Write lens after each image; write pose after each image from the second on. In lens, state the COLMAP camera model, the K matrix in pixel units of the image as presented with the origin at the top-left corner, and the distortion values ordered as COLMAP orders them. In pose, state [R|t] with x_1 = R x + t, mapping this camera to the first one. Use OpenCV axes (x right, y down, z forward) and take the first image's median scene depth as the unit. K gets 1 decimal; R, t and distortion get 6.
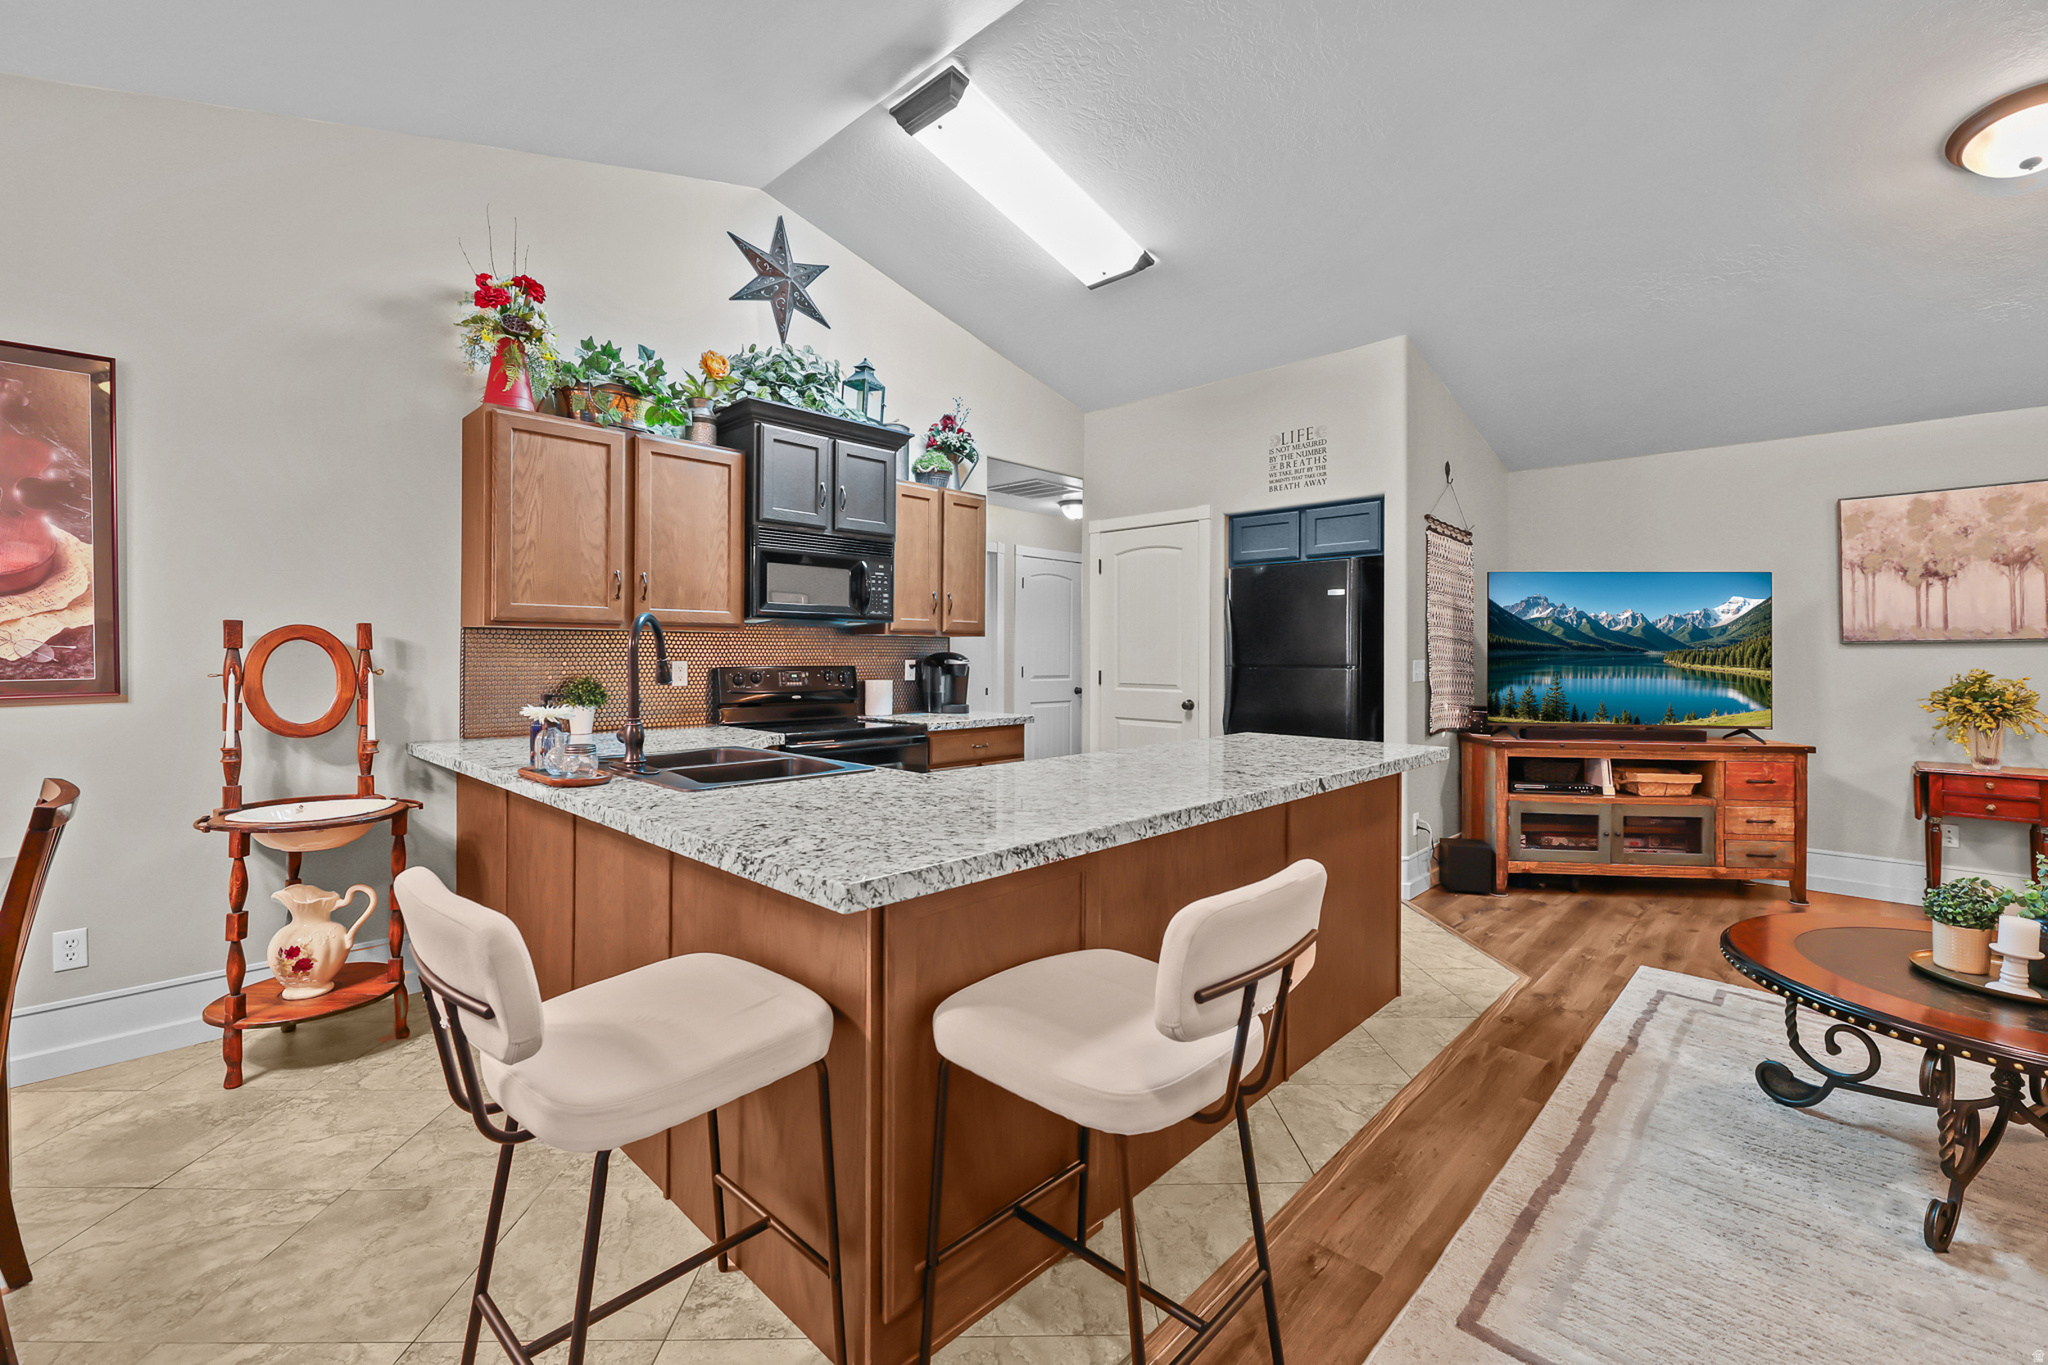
lens RADIAL K [[875.0, 0, 1019.6], [0, 875.0, 654.6], [0, 0, 1]] dist [0.000053, -0.002113]
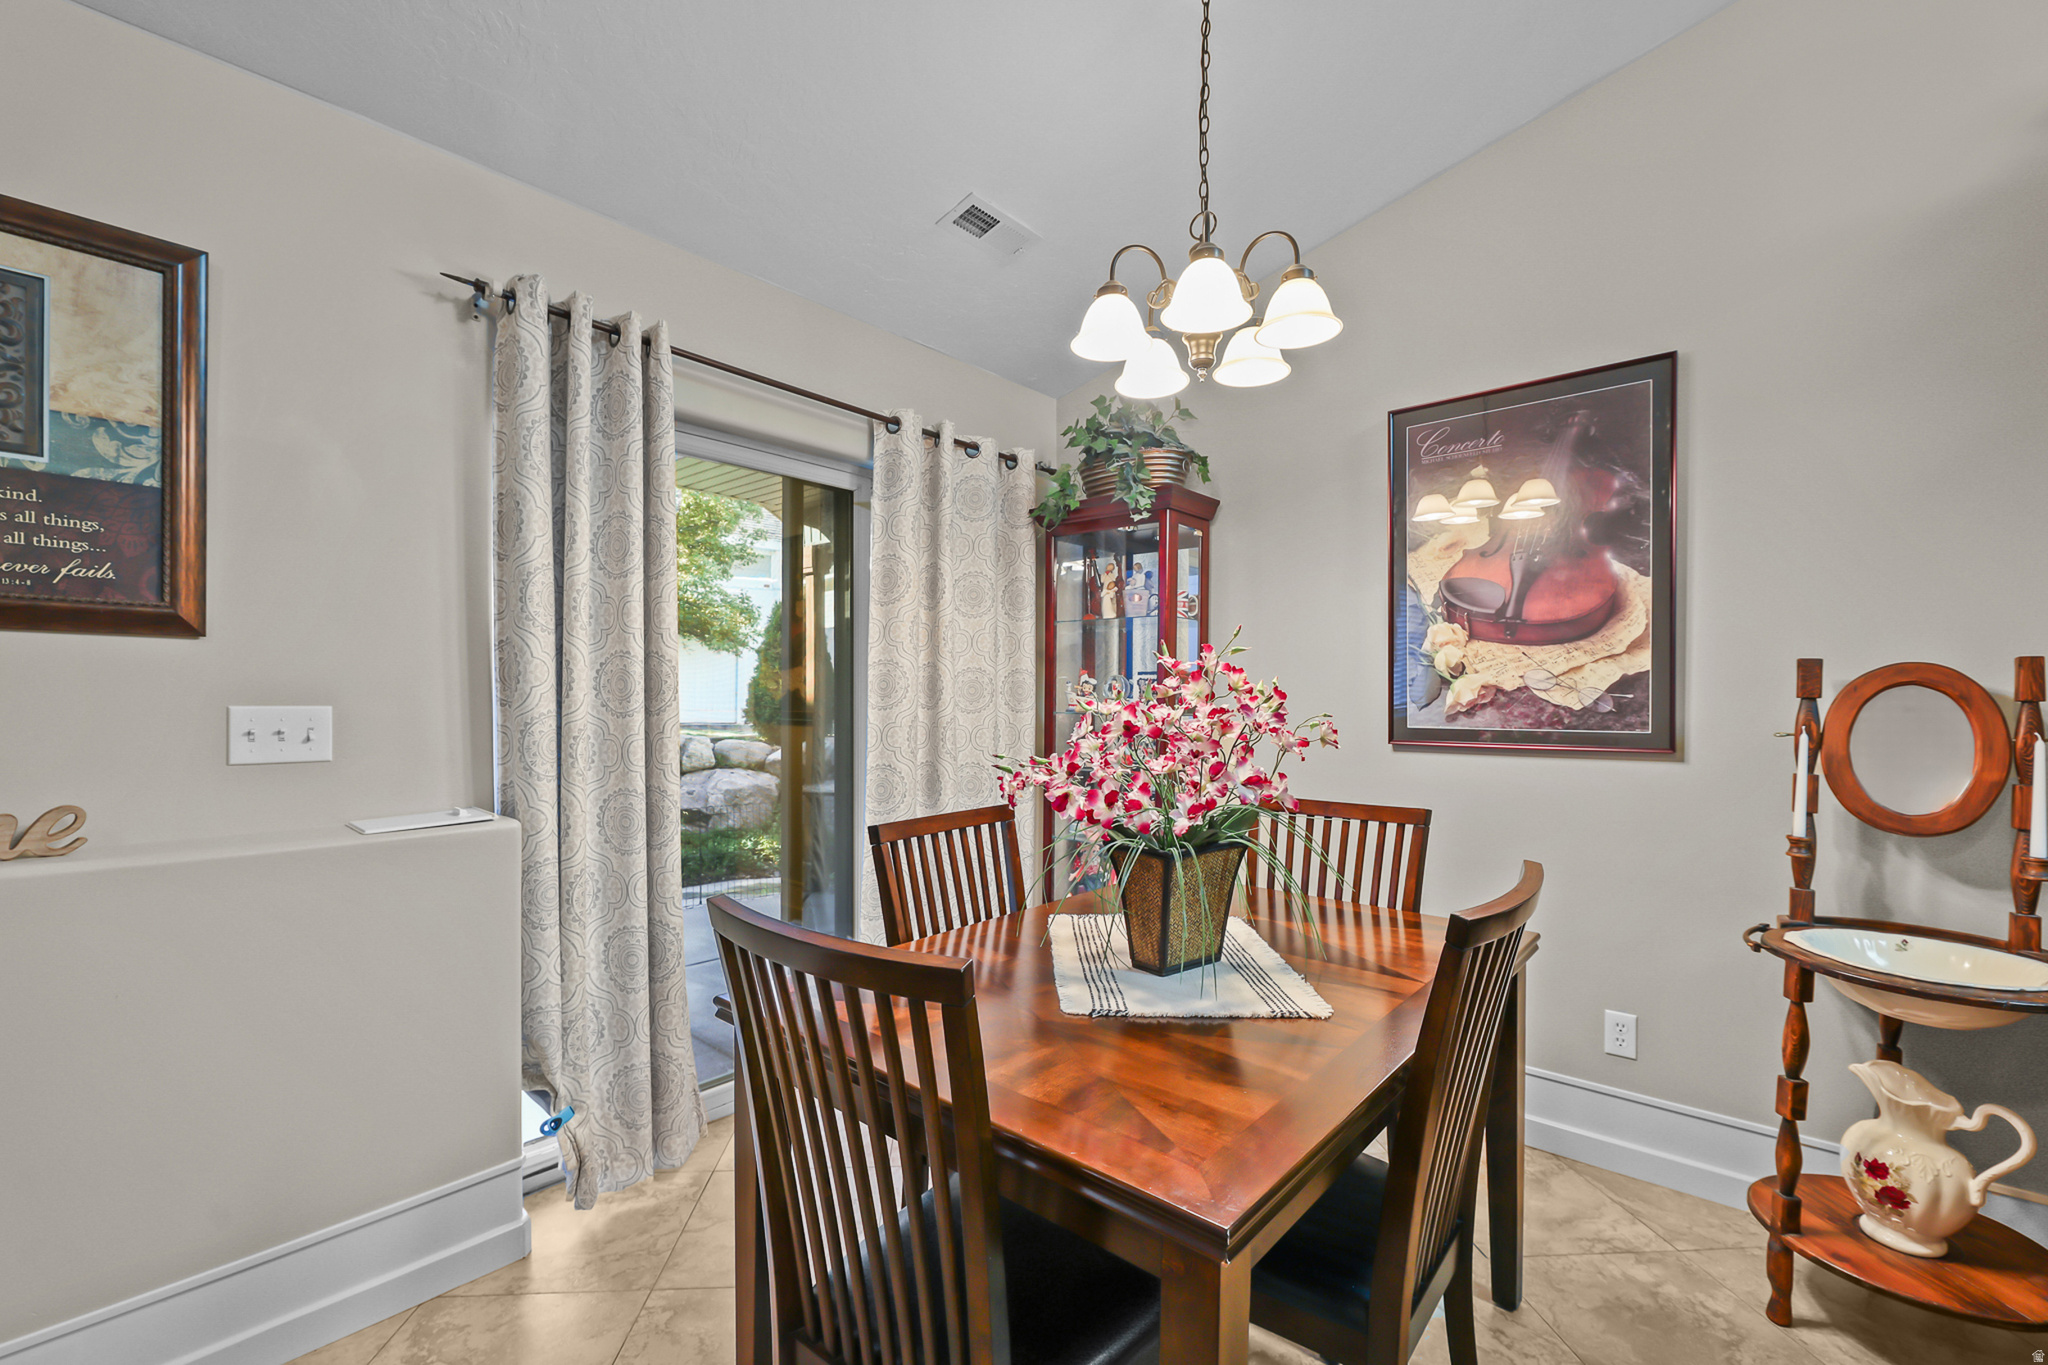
lens RADIAL K [[875.0, 0, 1031.1], [0, 875.0, 703.7], [0, 0, 1]] dist [0.000053, -0.002113]
pose [[0.048531, 0.015026, -0.998709, -0.191046], [-0.008586, 0.999856, 0.014626, -0.006972], [0.998785, 0.007865, 0.048653, 0.292461]]
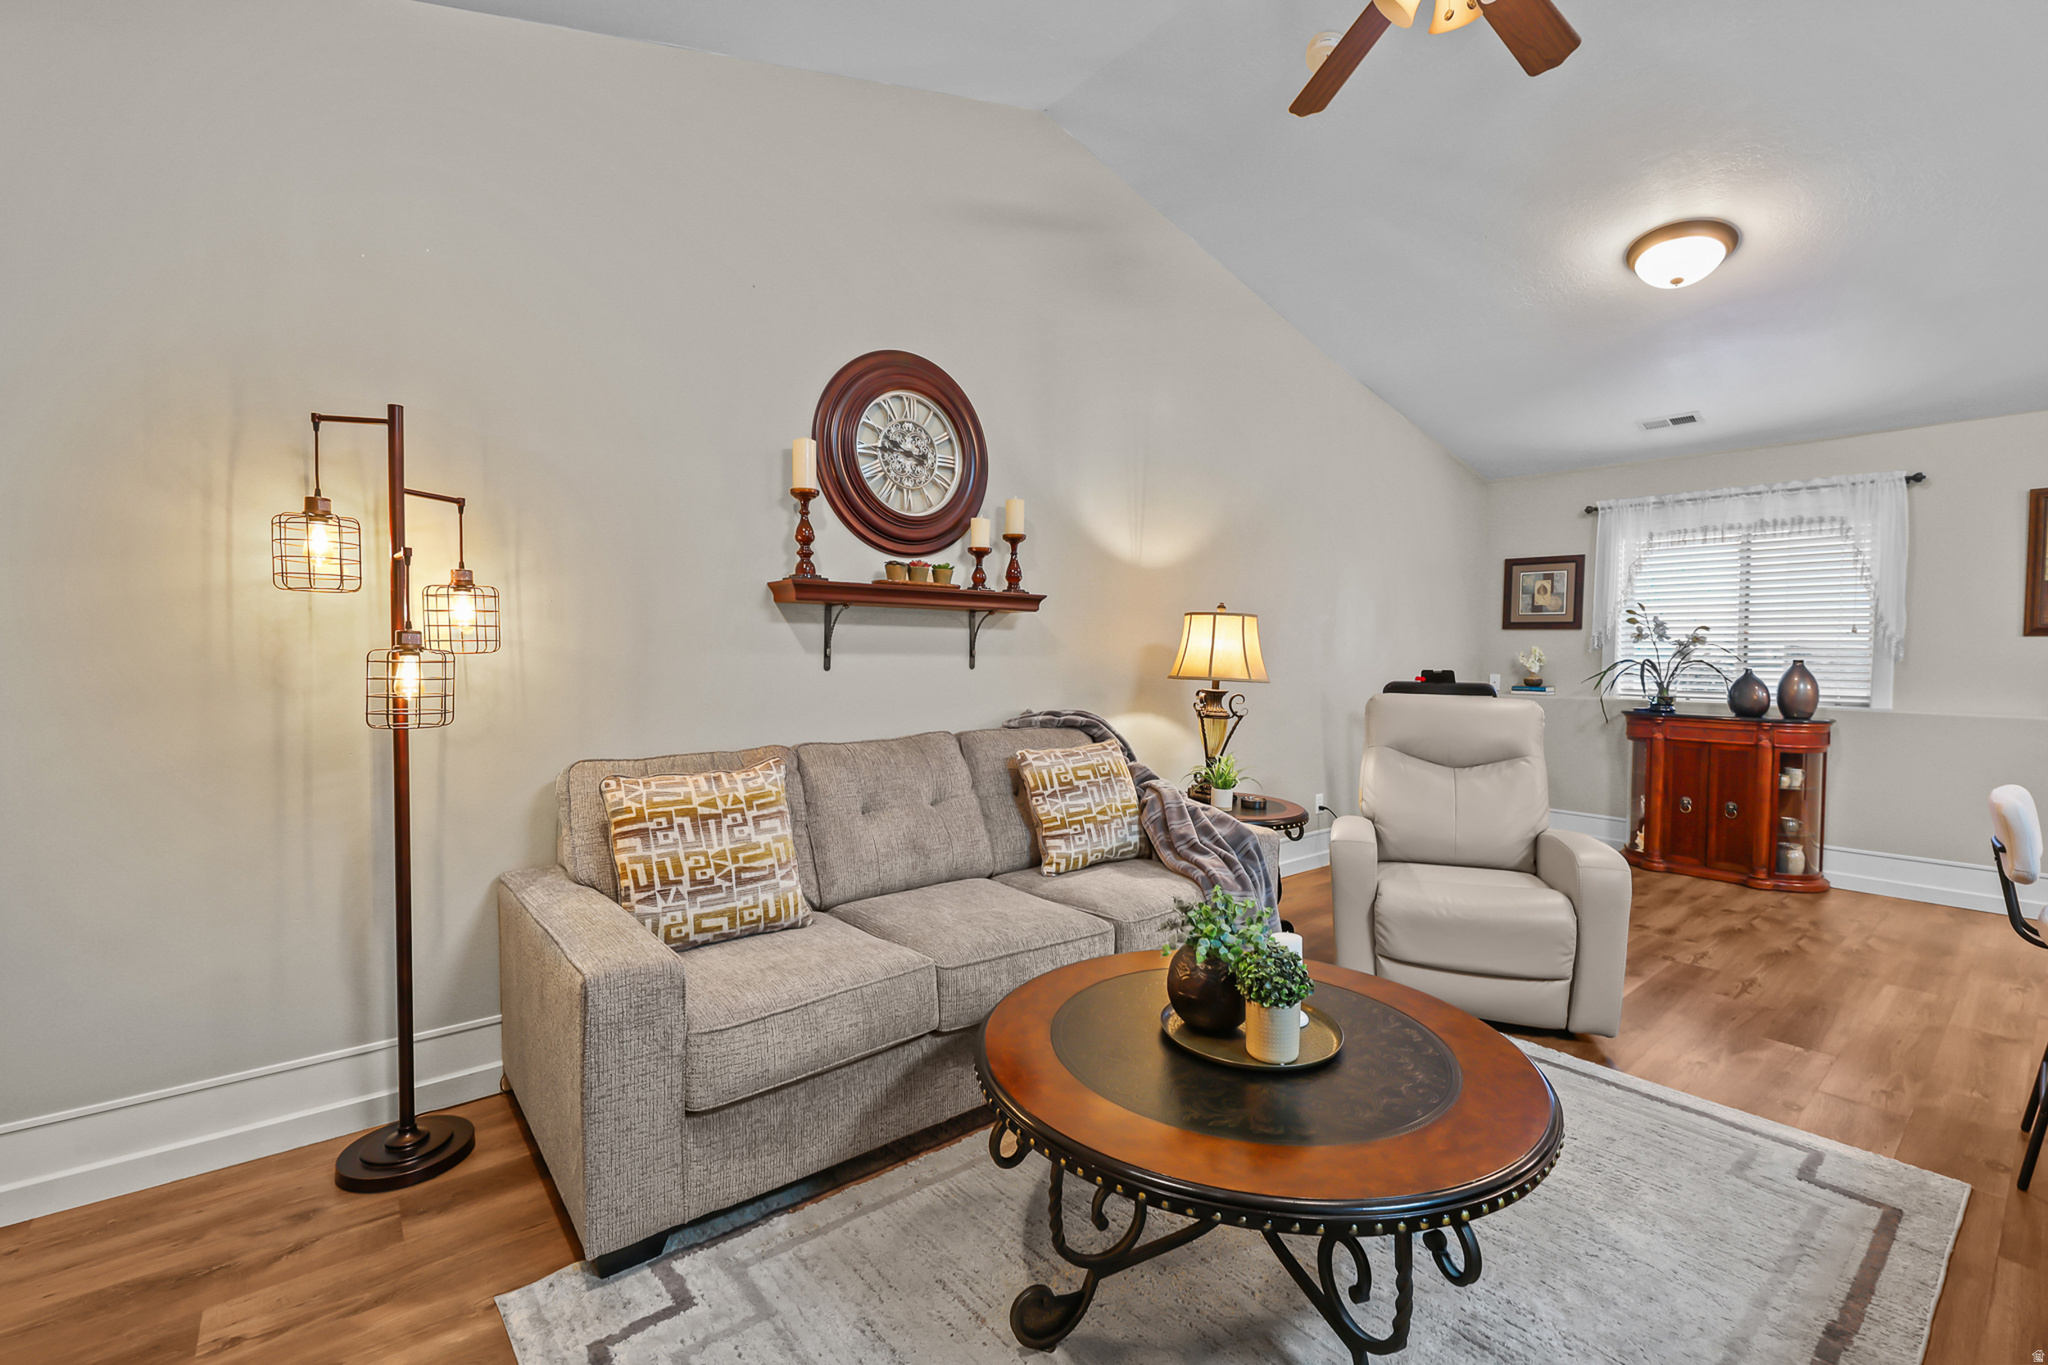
lens RADIAL K [[875.0, 0, 1024.8], [0, 875.0, 671.4], [0, 0, 1]] dist [0.000053, -0.002113]
pose [[-0.991843, -0.013282, 0.126770, 0.836832], [-0.009933, 0.999586, 0.027011, -0.001468], [-0.127077, 0.025531, -0.991564, 1.248870]]
